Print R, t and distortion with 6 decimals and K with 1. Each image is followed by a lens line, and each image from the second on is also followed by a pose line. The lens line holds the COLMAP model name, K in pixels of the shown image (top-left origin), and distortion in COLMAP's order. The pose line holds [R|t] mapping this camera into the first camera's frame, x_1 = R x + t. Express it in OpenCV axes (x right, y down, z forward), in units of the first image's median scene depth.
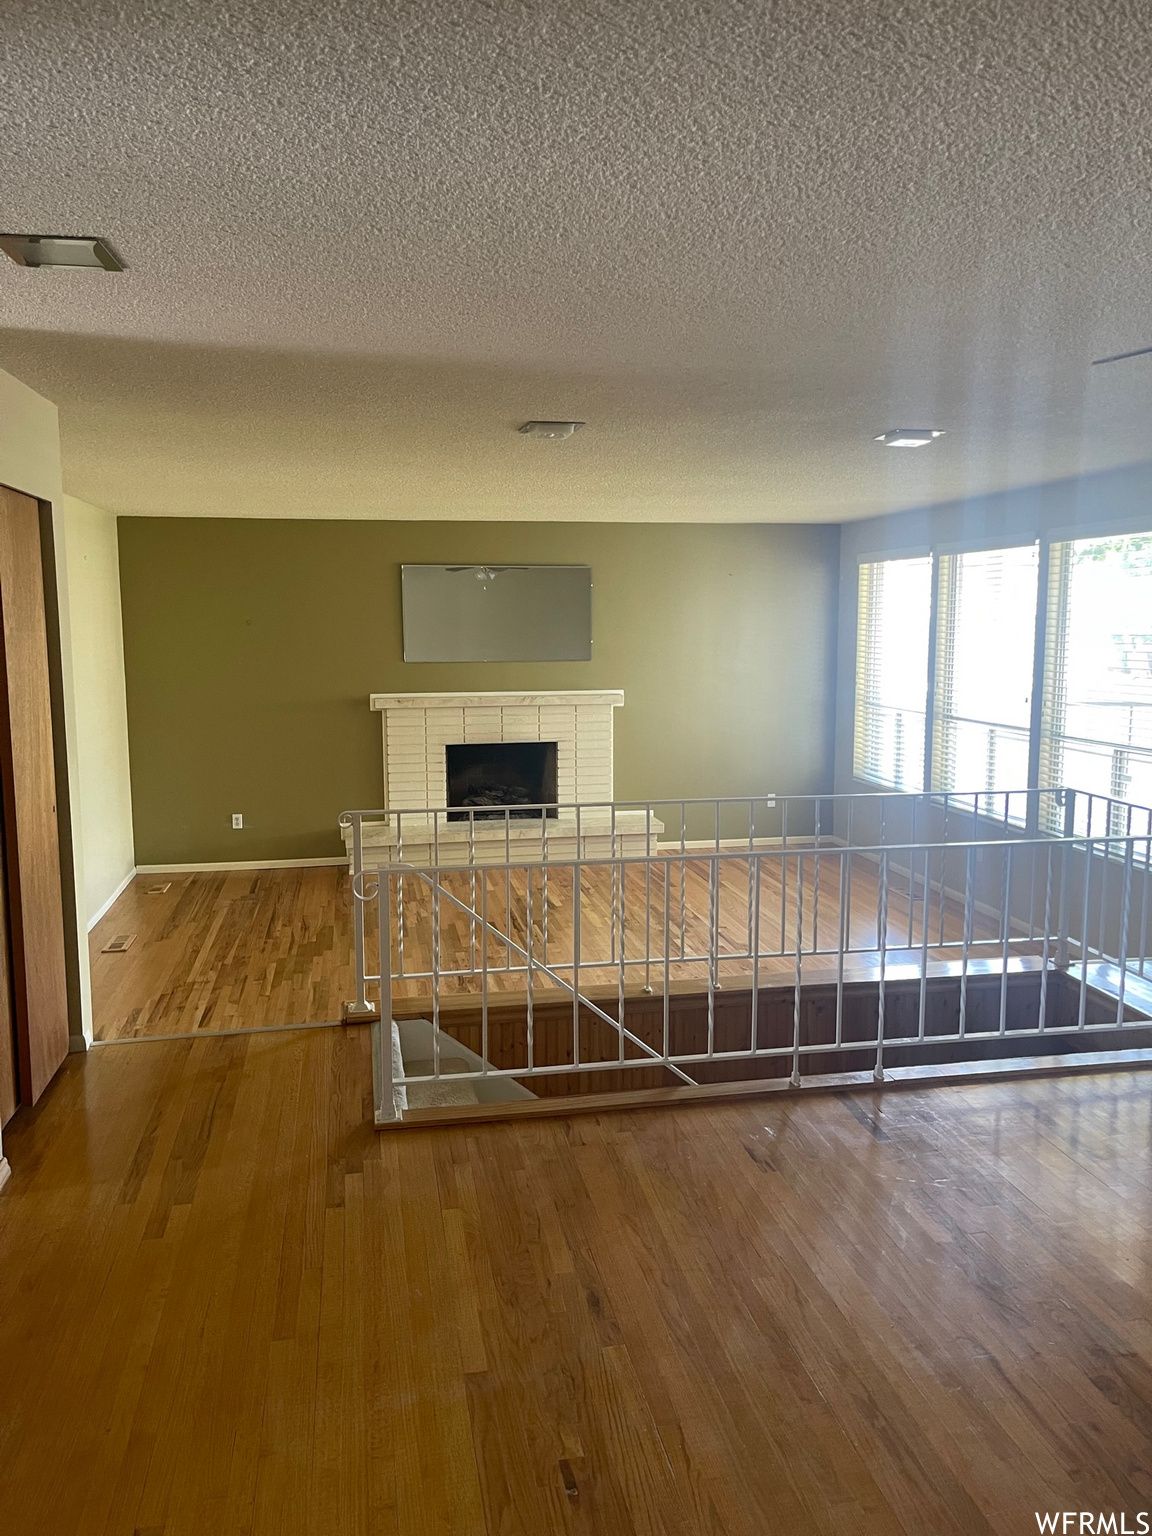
lens RADIAL K [[1160.2, 0, 580.3], [0, 1160.2, 769.8], [0, 0, 1]] dist [0.039983, -0.001509]
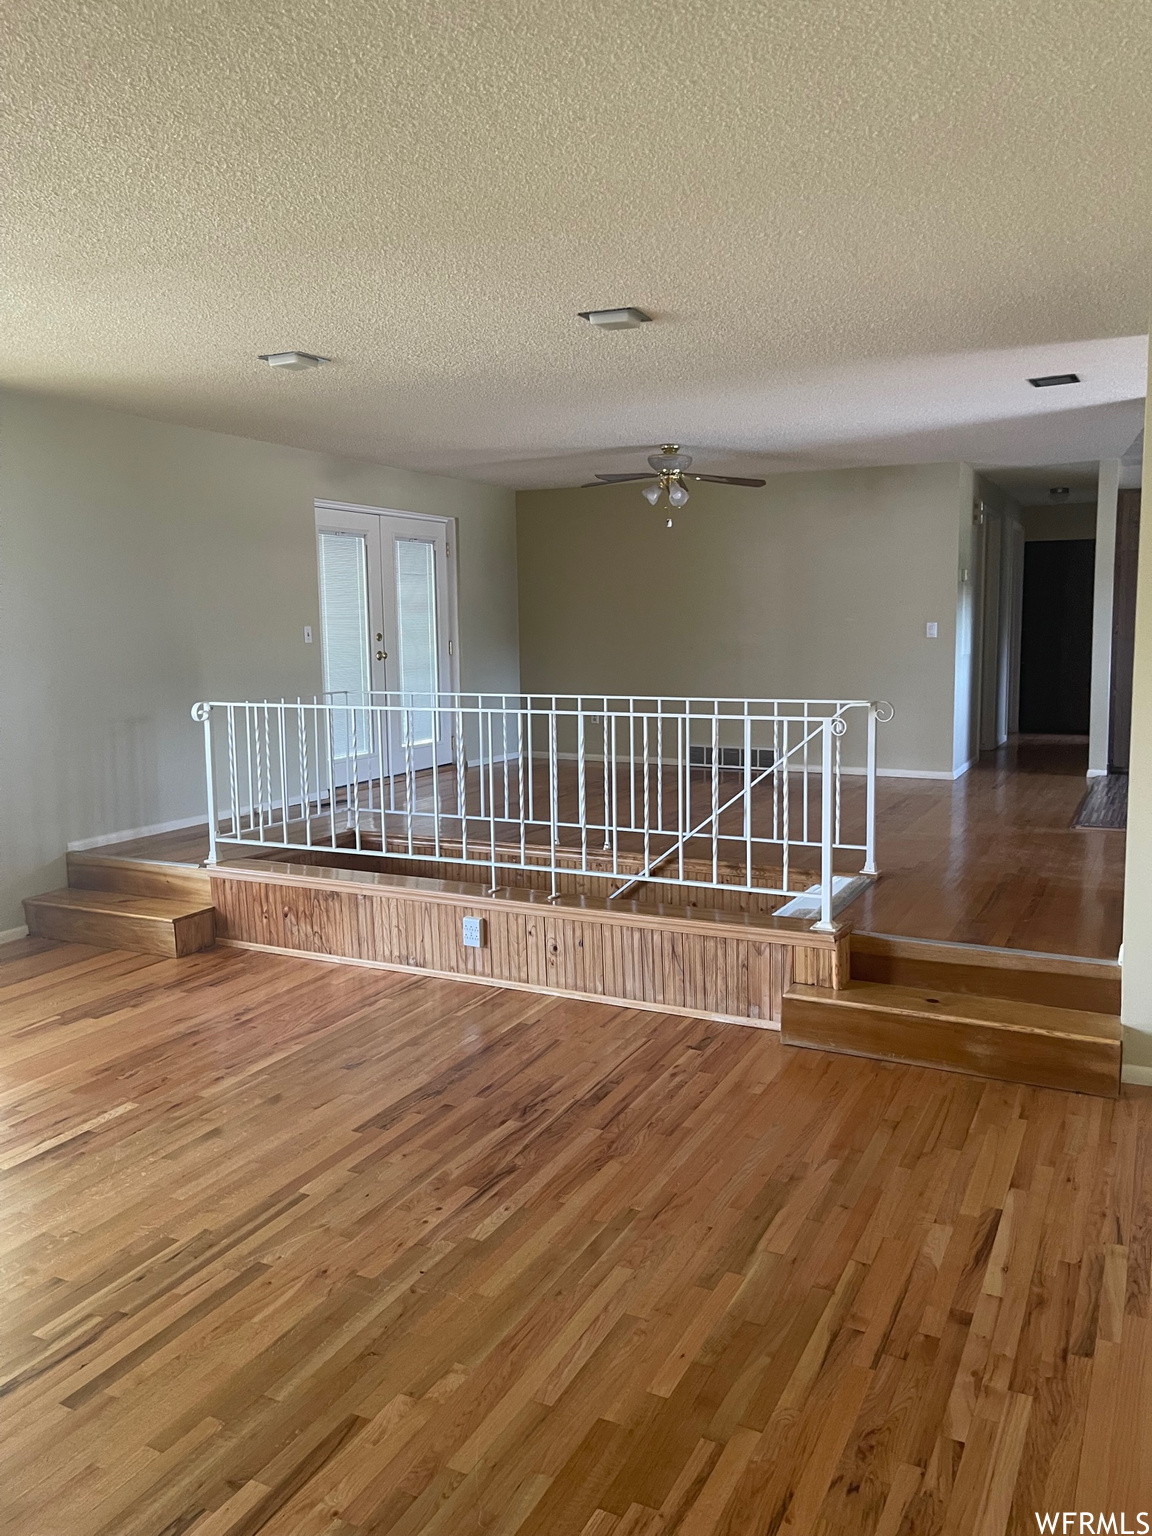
lens RADIAL K [[1160.2, 0, 576.1], [0, 1160.2, 766.7], [0, 0, 1]] dist [0.039983, -0.001509]
pose [[-0.781473, -0.061199, 0.620930, -0.417417], [0.103508, 0.968672, 0.225743, -0.109851], [-0.615293, 0.240684, -0.750657, 1.240208]]
